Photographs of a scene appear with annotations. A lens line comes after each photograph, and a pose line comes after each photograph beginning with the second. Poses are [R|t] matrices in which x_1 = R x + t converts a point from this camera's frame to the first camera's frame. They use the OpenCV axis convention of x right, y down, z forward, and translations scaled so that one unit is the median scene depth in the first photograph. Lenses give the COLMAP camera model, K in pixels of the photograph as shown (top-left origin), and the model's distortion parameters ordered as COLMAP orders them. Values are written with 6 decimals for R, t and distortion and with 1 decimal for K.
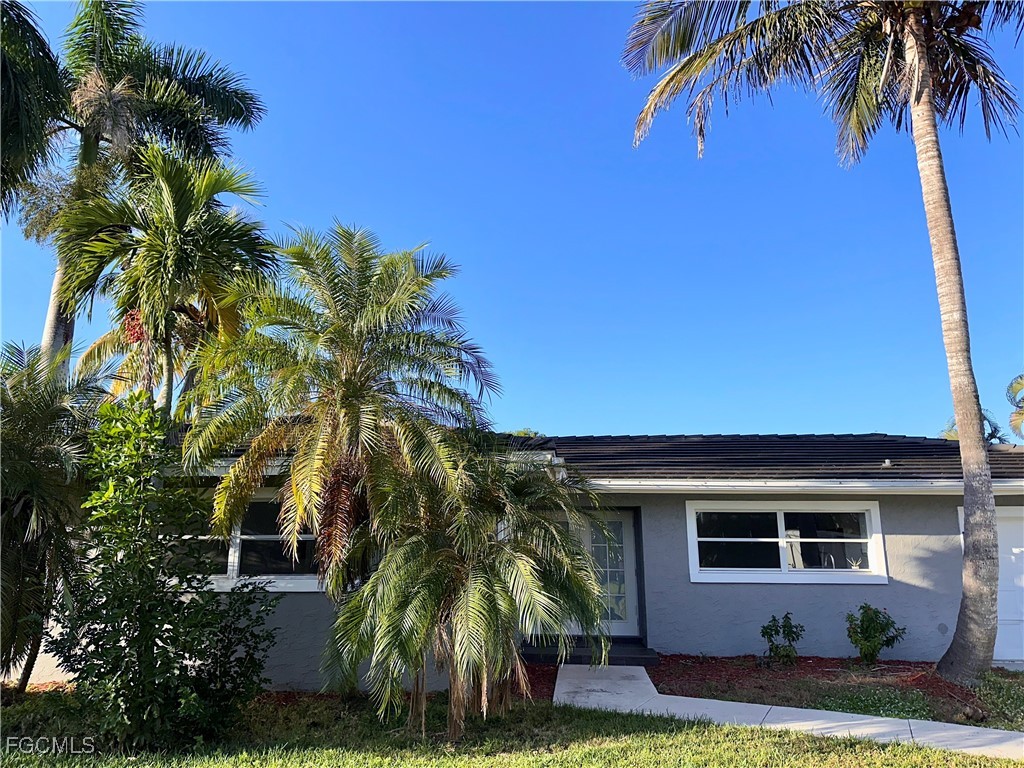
lens RADIAL K [[688.4, 0, 512.0], [0, 688.4, 384.0], [0, 0, 1]] dist [0.052966, -0.002057]
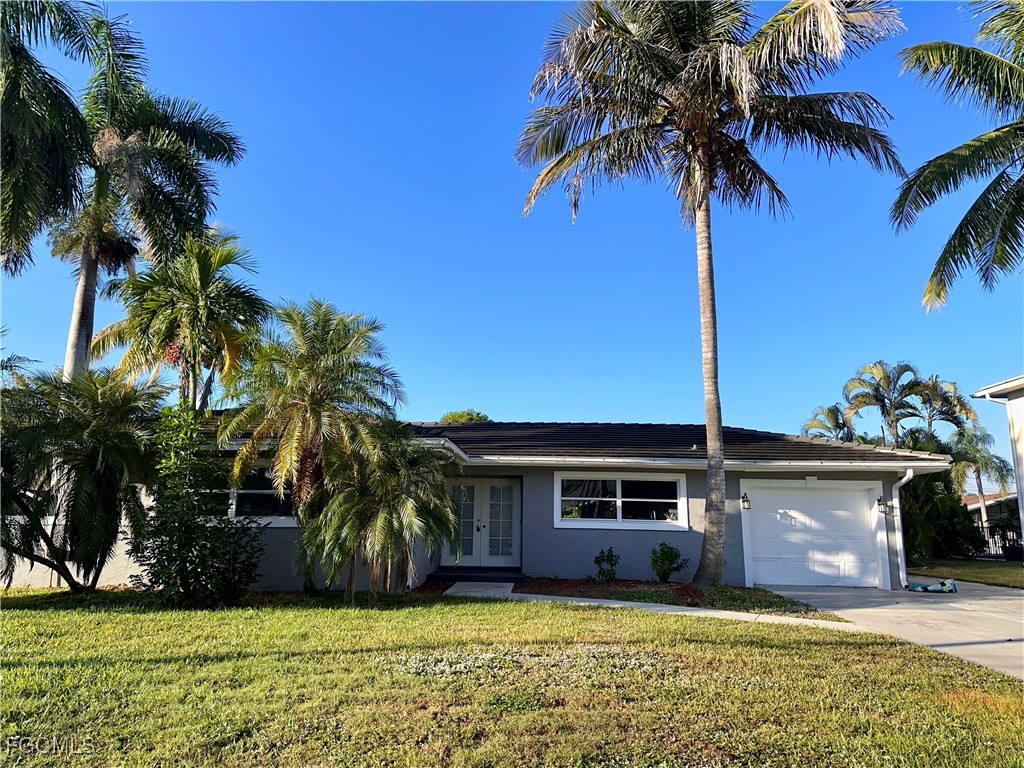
lens RADIAL K [[728.5, 0, 510.2], [0, 728.5, 378.0], [0, 0, 1]] dist [0.159123, -0.152497]
pose [[0.999312, 0.021745, 0.030056, 0.148522], [-0.022874, 0.999026, 0.037739, -0.100339], [-0.029206, -0.038400, 0.998836, -0.633827]]
